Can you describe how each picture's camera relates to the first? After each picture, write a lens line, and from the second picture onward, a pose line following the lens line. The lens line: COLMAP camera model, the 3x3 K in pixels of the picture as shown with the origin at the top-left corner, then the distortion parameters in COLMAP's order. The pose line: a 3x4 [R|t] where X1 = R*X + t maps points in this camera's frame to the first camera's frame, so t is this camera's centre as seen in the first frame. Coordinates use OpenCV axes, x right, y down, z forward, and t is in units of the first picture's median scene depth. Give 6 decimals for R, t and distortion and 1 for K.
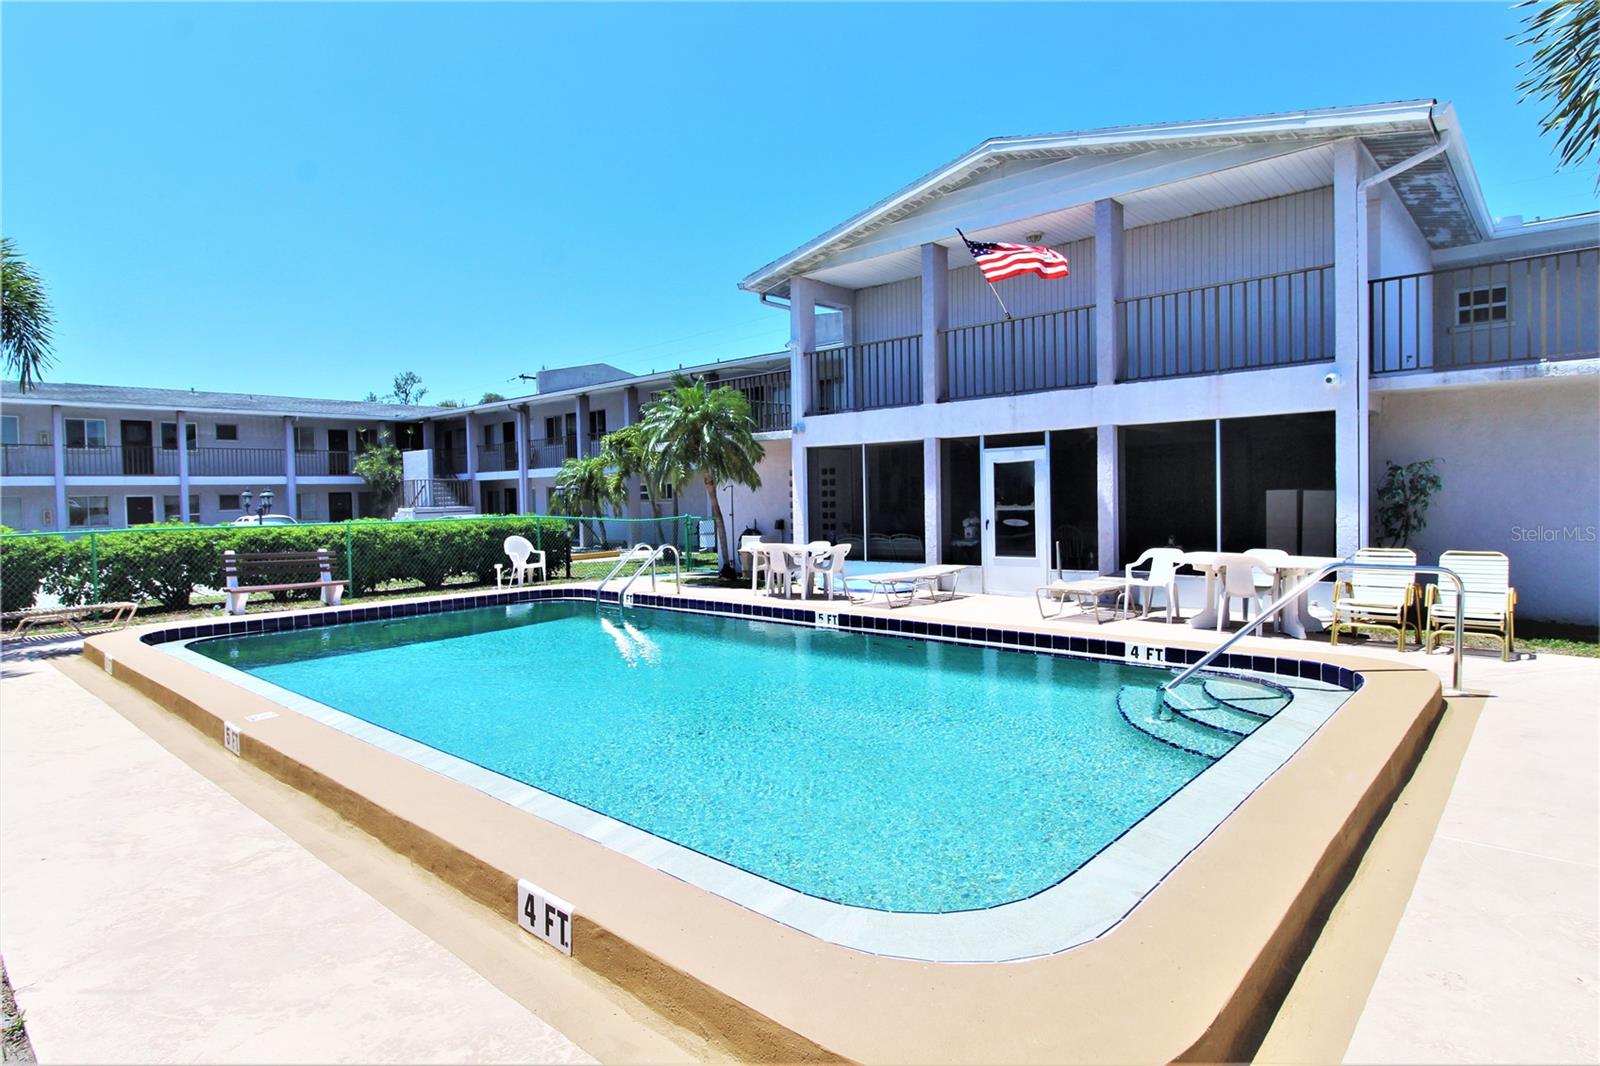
lens RADIAL K [[866.7, 0, 800.0], [0, 866.7, 533.0], [0, 0, 1]] dist [-0.003340, -0.001515]
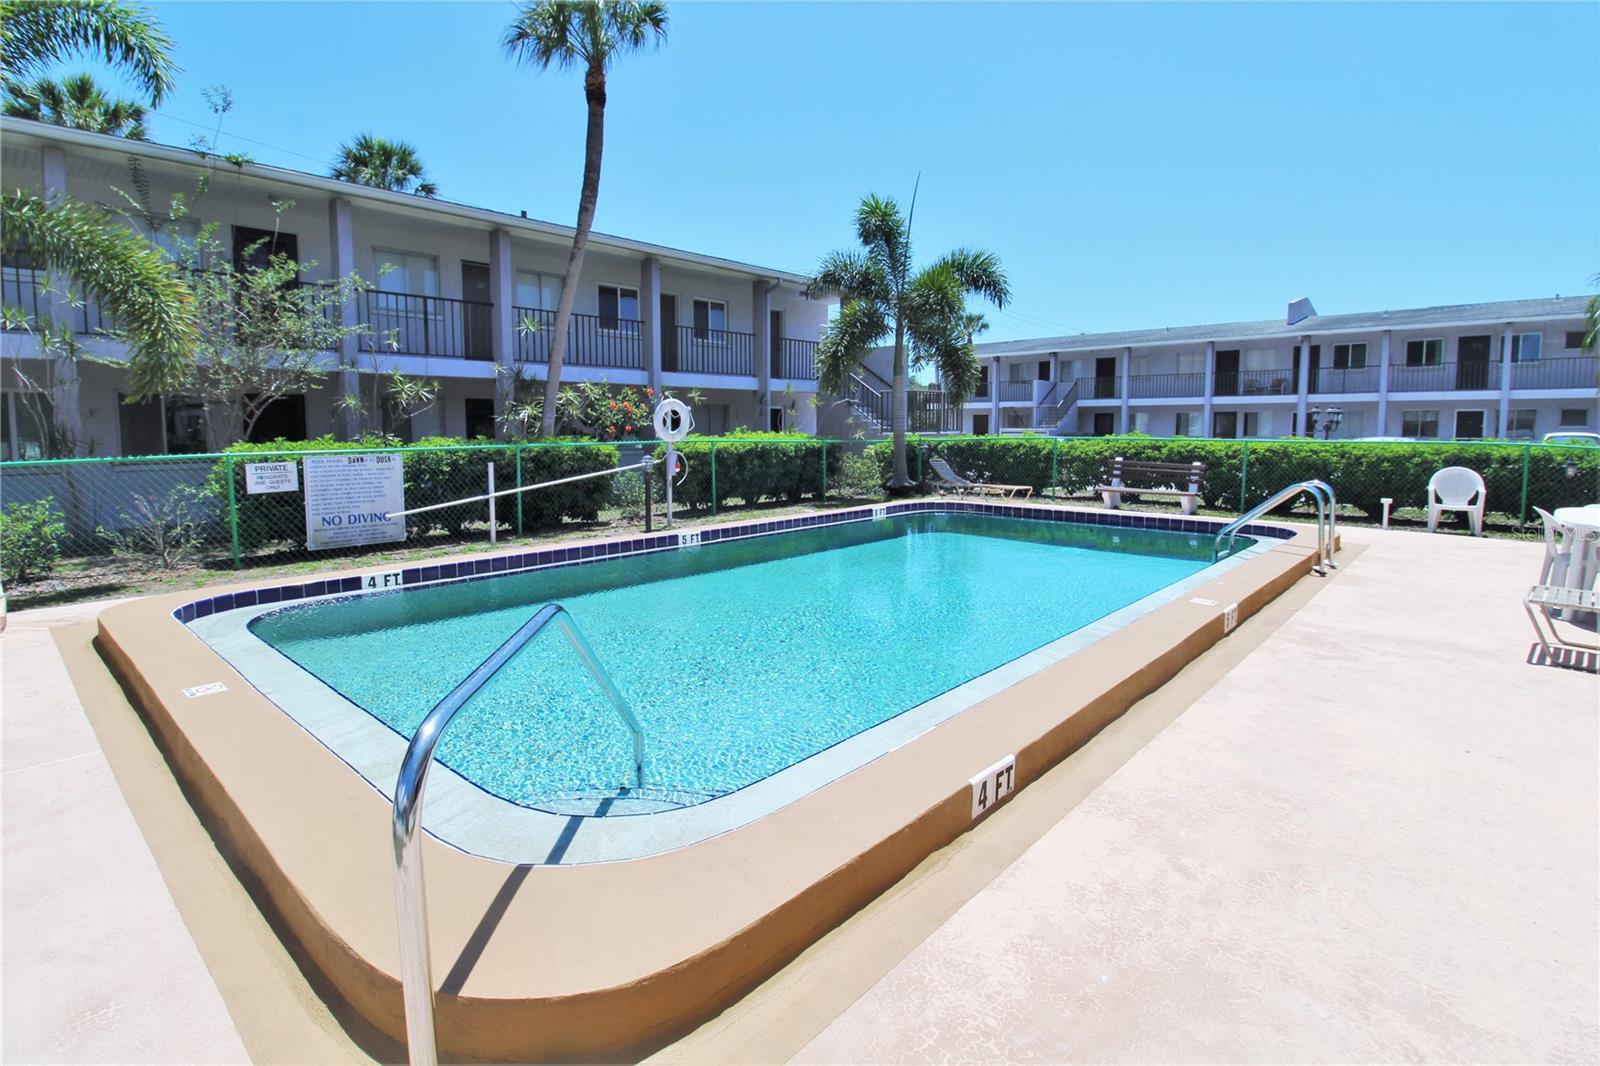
lens RADIAL K [[790.5, 0, 799.4], [0, 790.5, 508.6], [0, 0, 1]] dist [0.023730, -0.030079]
pose [[-0.023610, 0.124829, -0.991897, 0.398269], [-0.040656, 0.991233, 0.125713, -0.025410], [0.998894, 0.043294, -0.018328, 0.452112]]
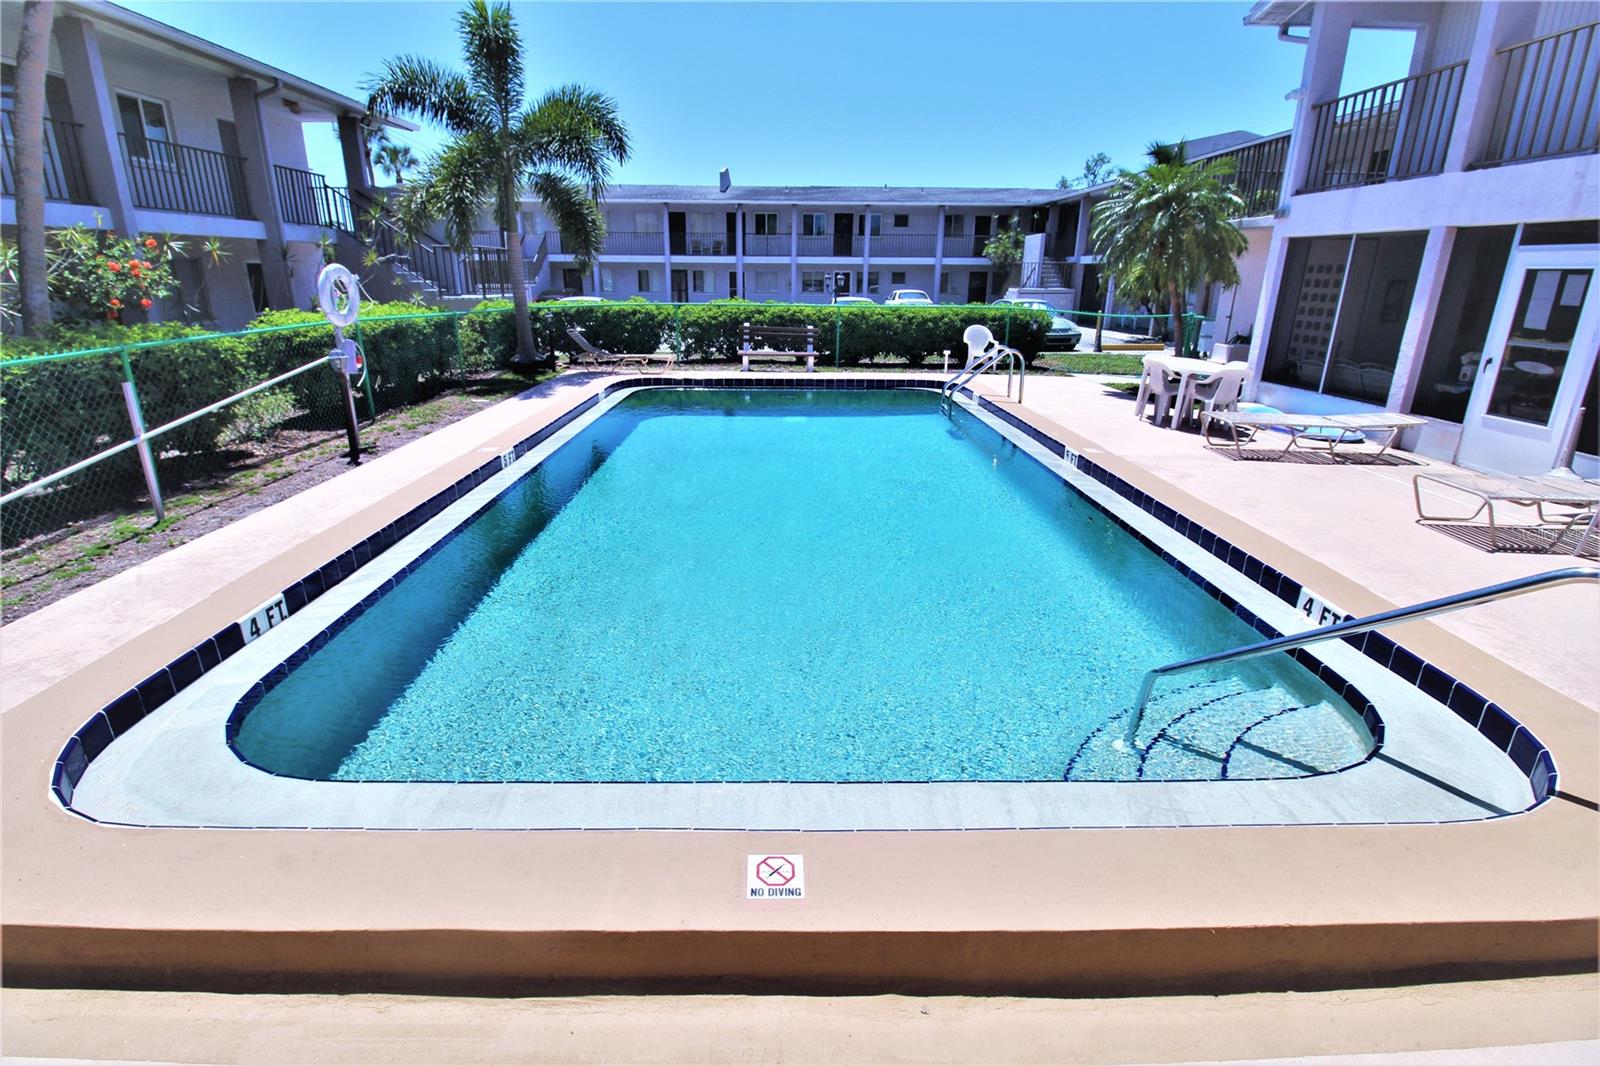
lens RADIAL K [[738.0, 0, 800.0], [0, 738.0, 533.0], [0, 0, 1]] dist [-0.000597, -0.010496]
pose [[0.677570, 0.267260, -0.685180, 0.238034], [-0.054233, 0.947256, 0.315855, -0.031270], [0.733456, -0.176855, 0.656326, 0.183718]]
